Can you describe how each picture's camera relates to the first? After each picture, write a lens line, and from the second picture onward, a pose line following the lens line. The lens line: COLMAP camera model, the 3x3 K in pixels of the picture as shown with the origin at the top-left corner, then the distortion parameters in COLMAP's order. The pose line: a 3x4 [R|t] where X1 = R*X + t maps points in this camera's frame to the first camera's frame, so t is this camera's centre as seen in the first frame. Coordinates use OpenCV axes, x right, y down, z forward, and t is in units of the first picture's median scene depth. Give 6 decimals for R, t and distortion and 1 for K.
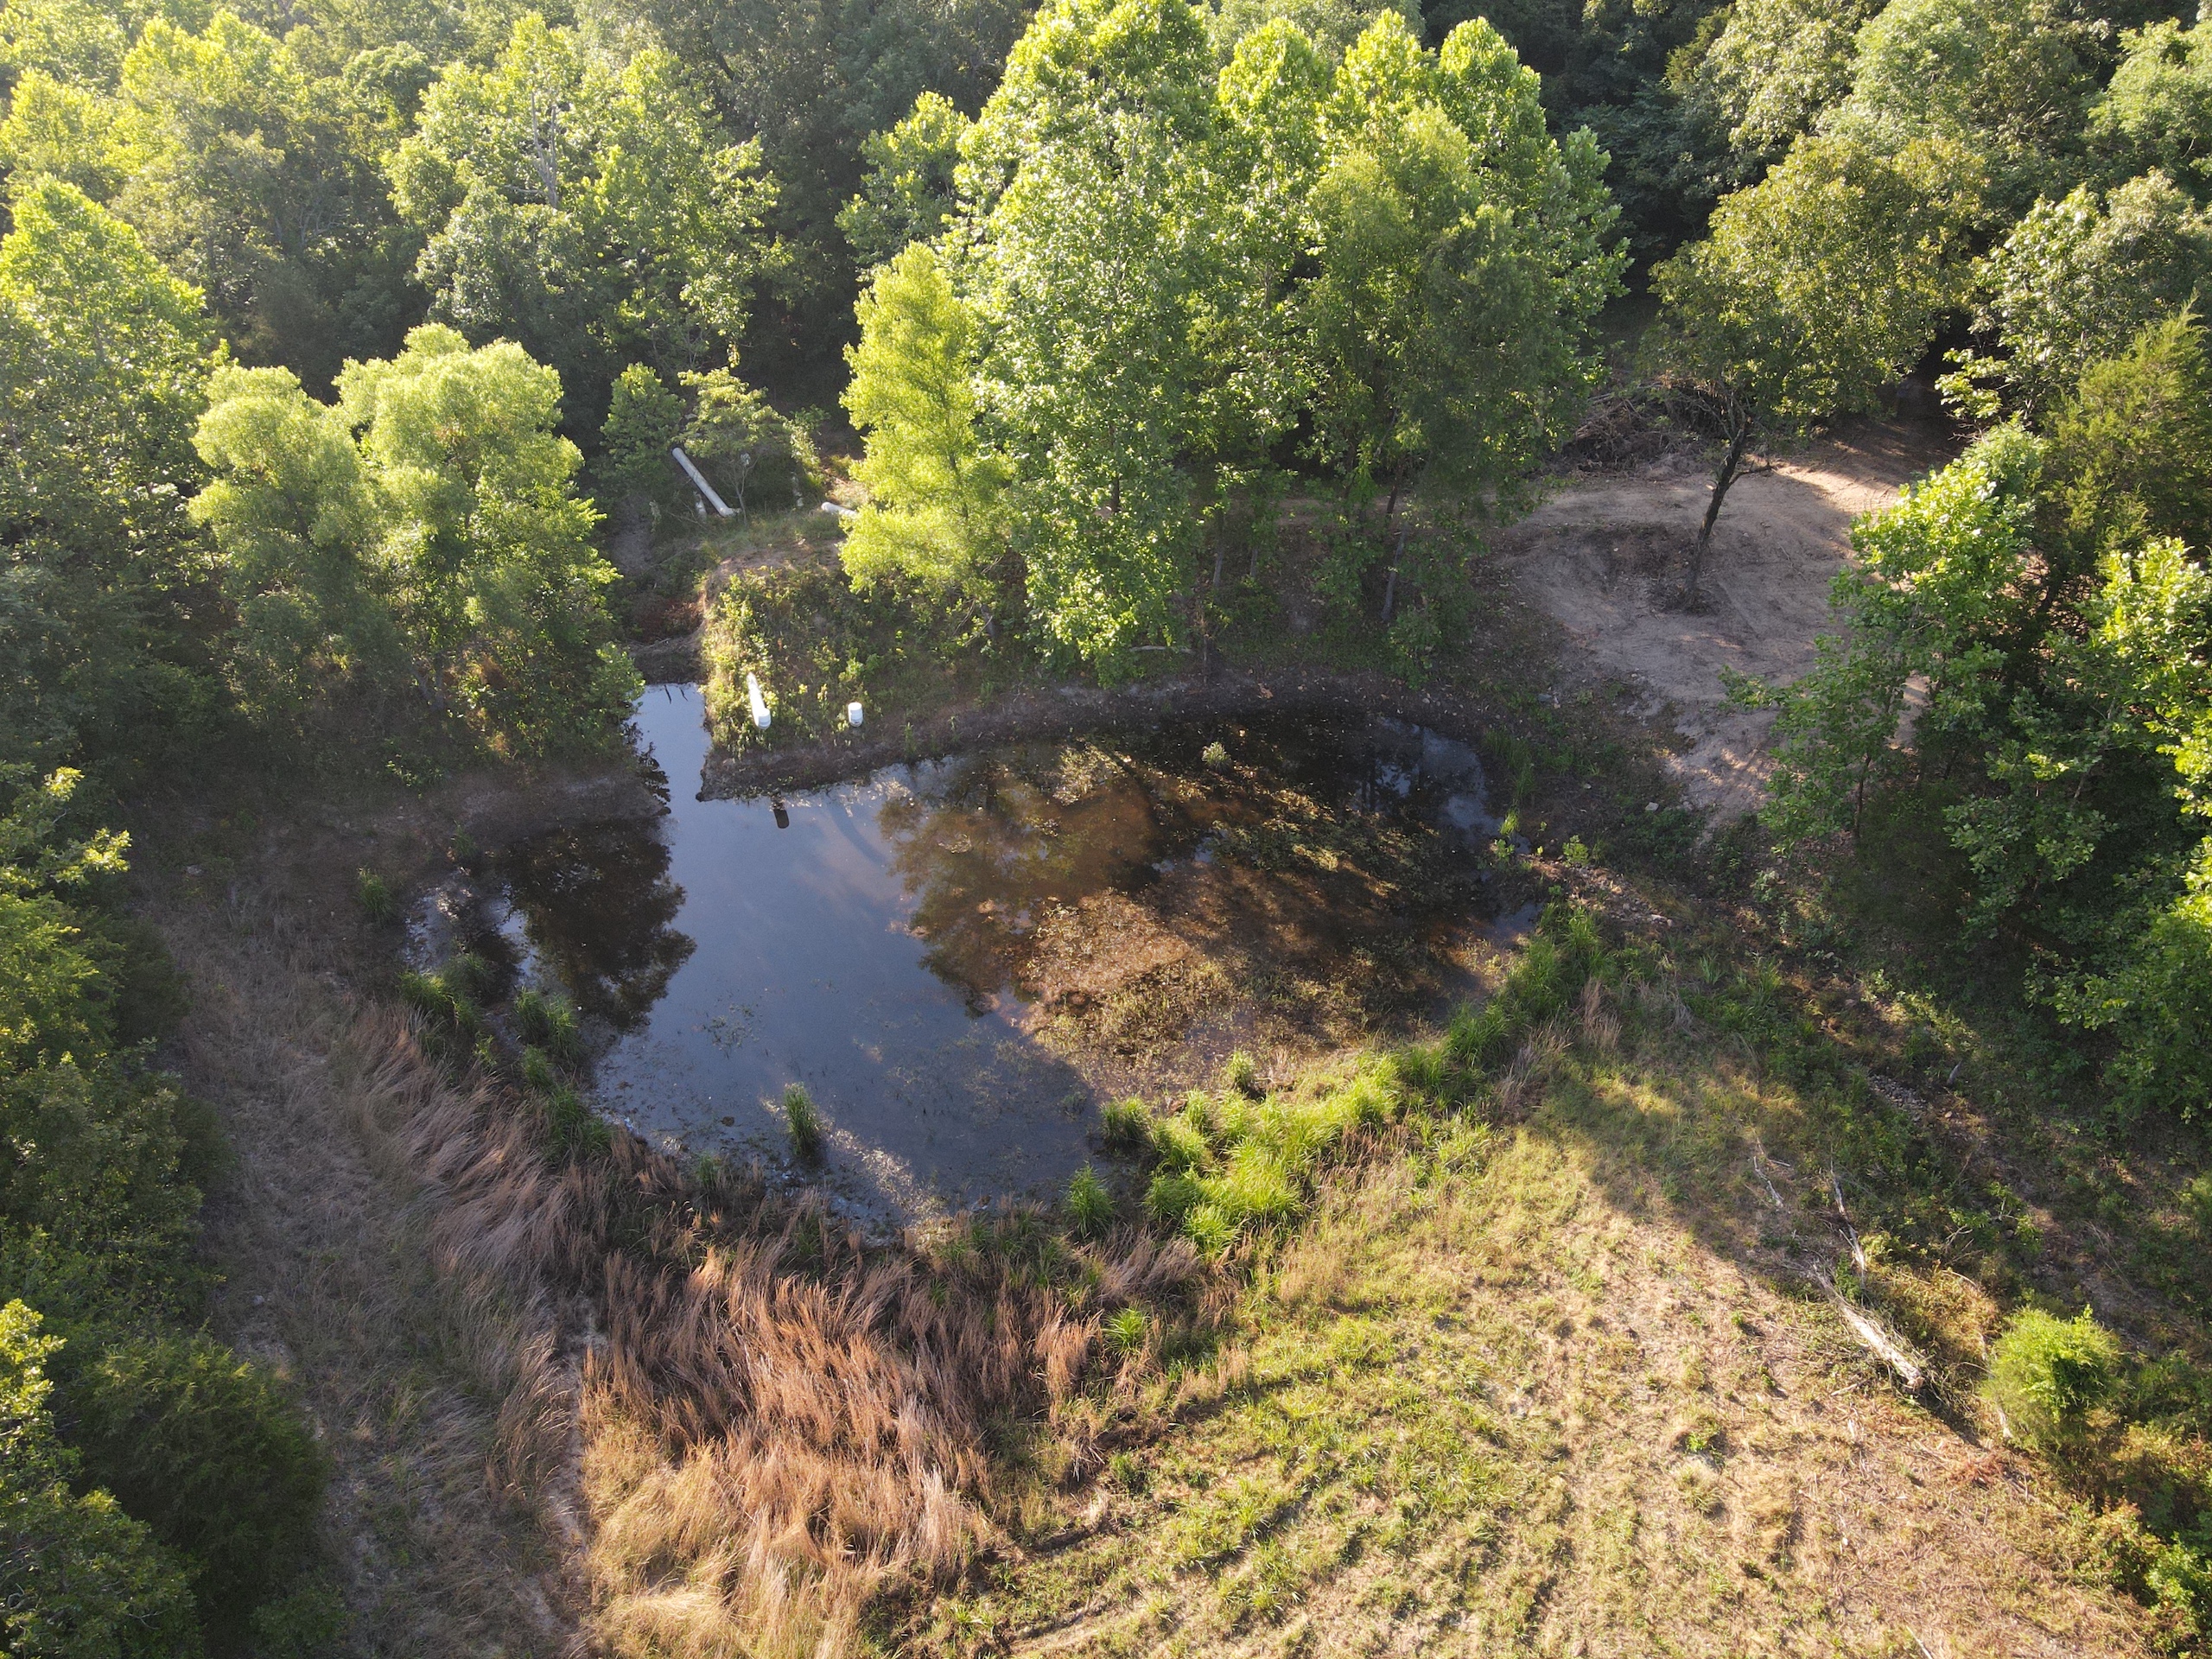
lens RADIAL K [[1649.0, 0, 1095.9], [0, 1649.0, 907.5], [0, 0, 1]] dist [-0.094336, 0.286363]
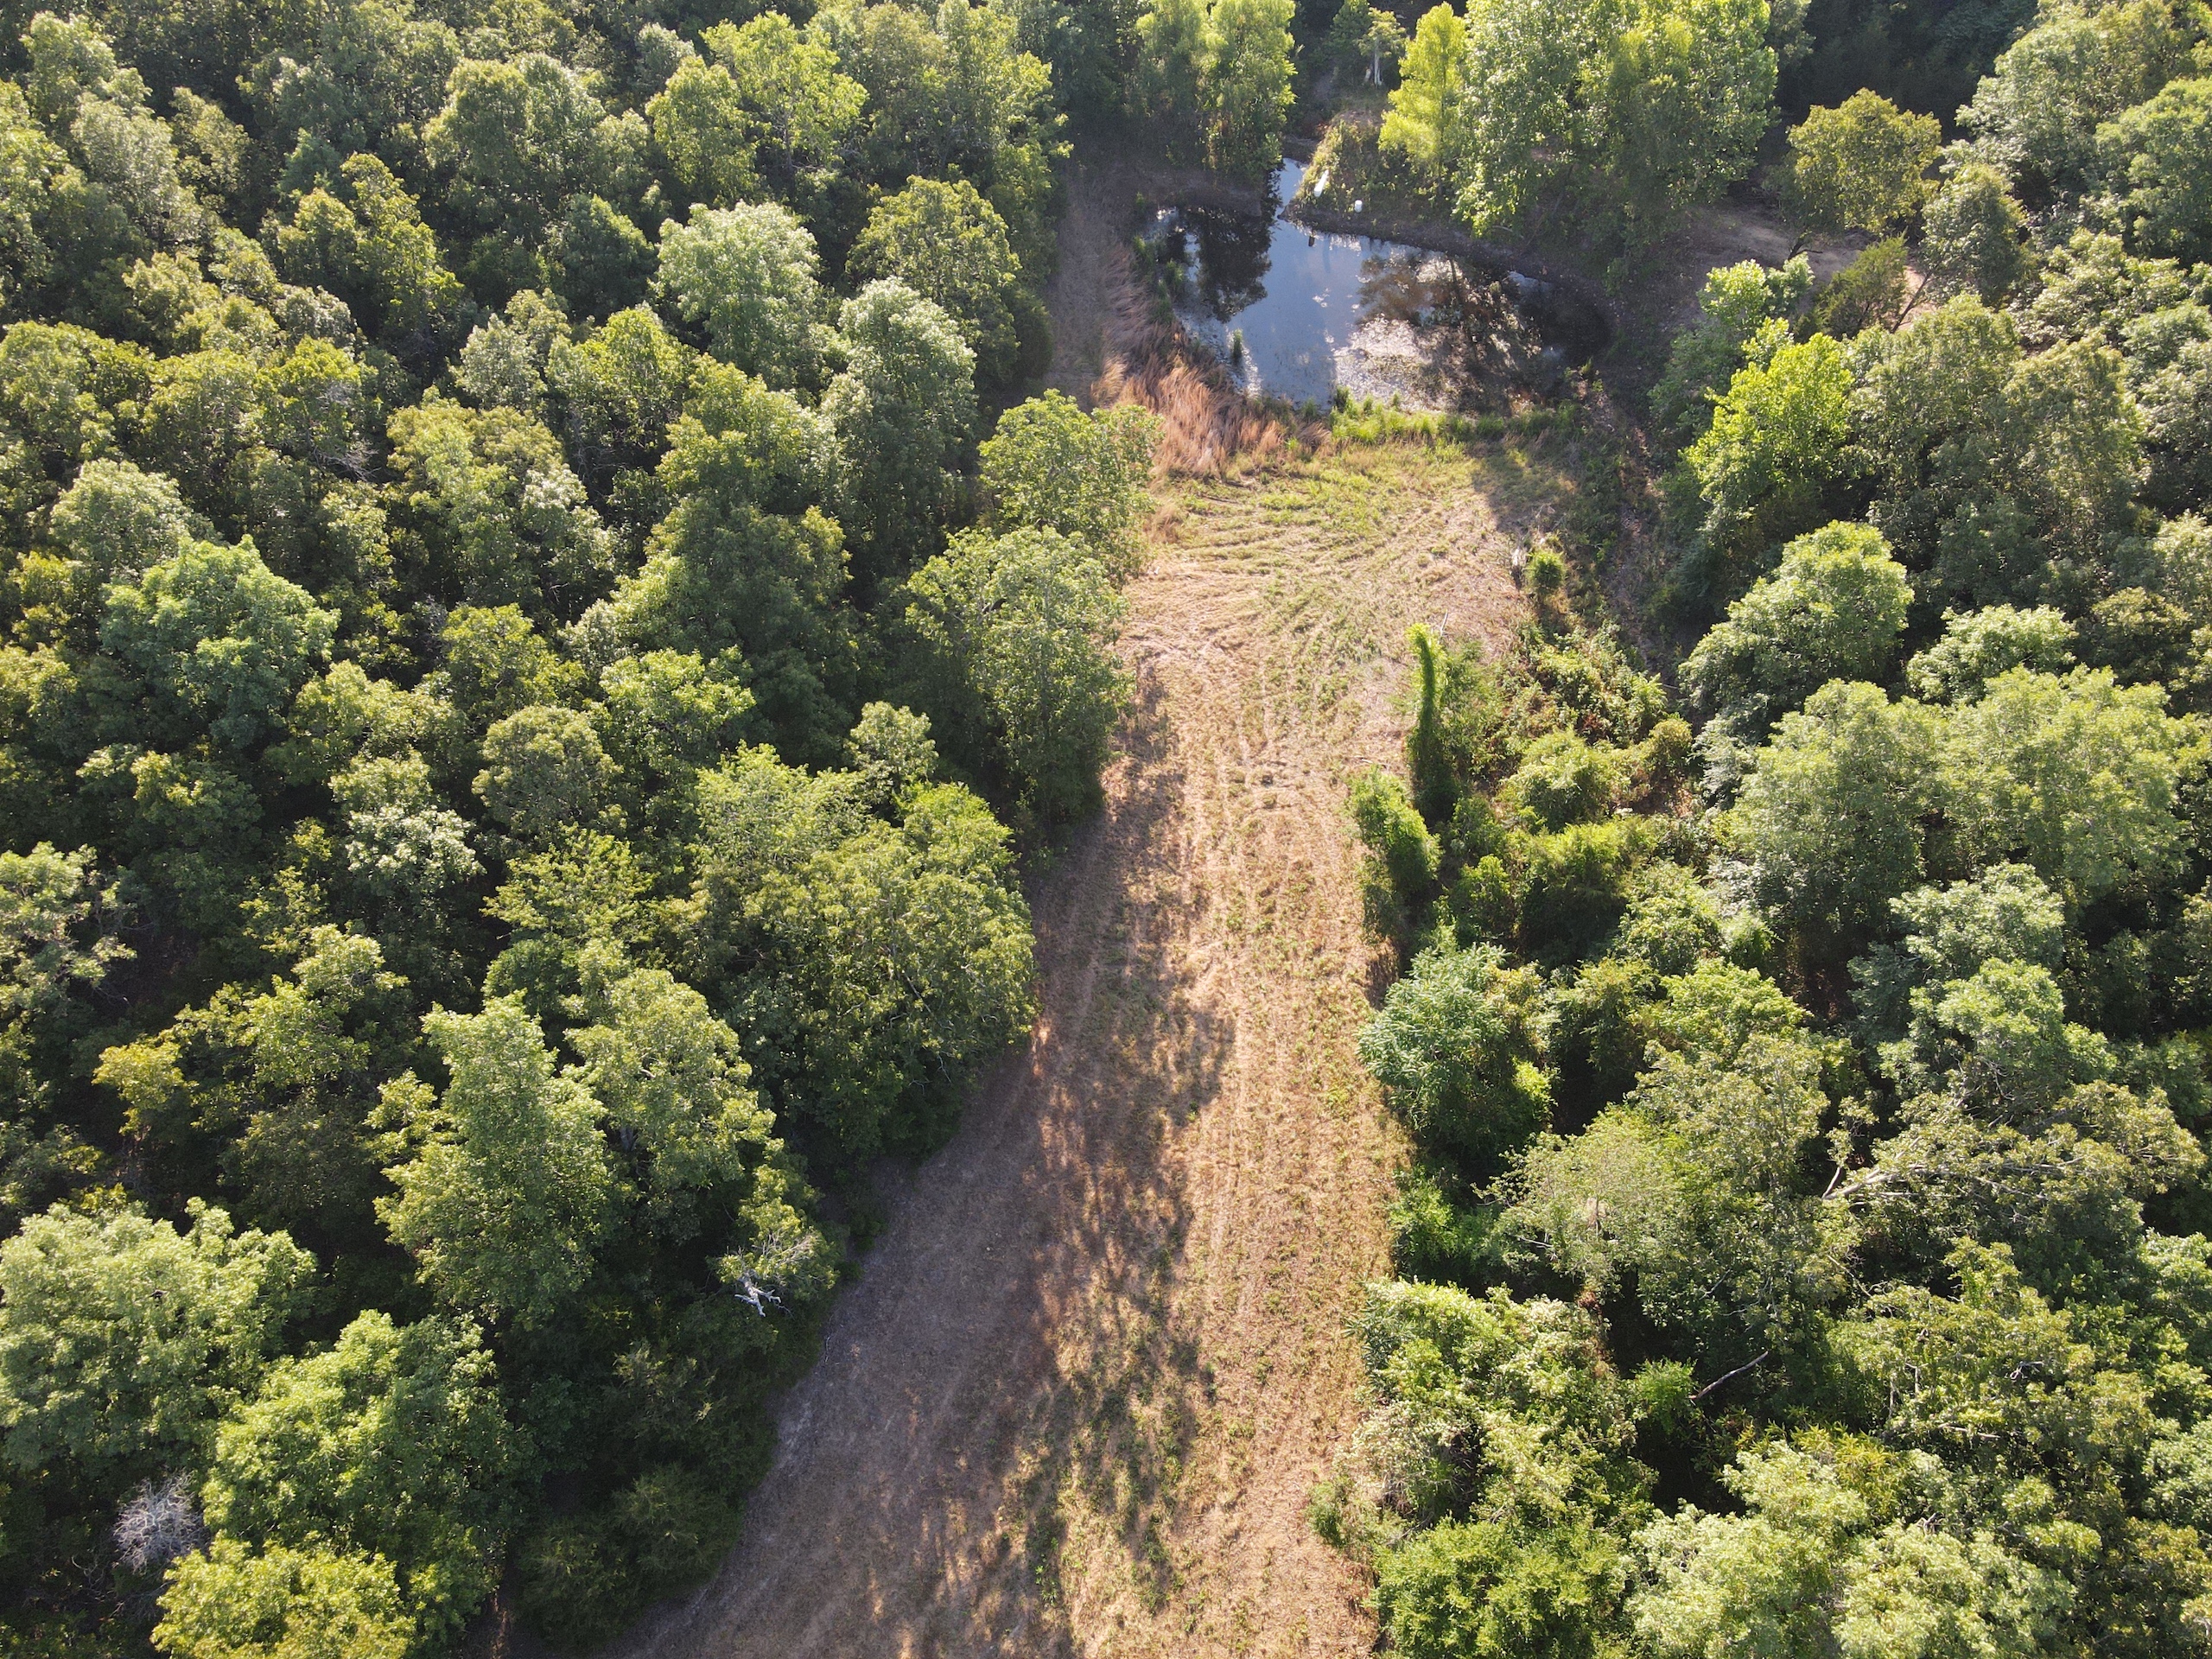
lens RADIAL K [[1649.0, 0, 1095.9], [0, 1649.0, 907.5], [0, 0, 1]] dist [-0.094336, 0.286363]
pose [[0.818775, 0.494926, -0.290958, 0.785589], [-0.392604, 0.852454, 0.345231, 0.075280], [0.418891, -0.168435, 0.892278, -1.484287]]
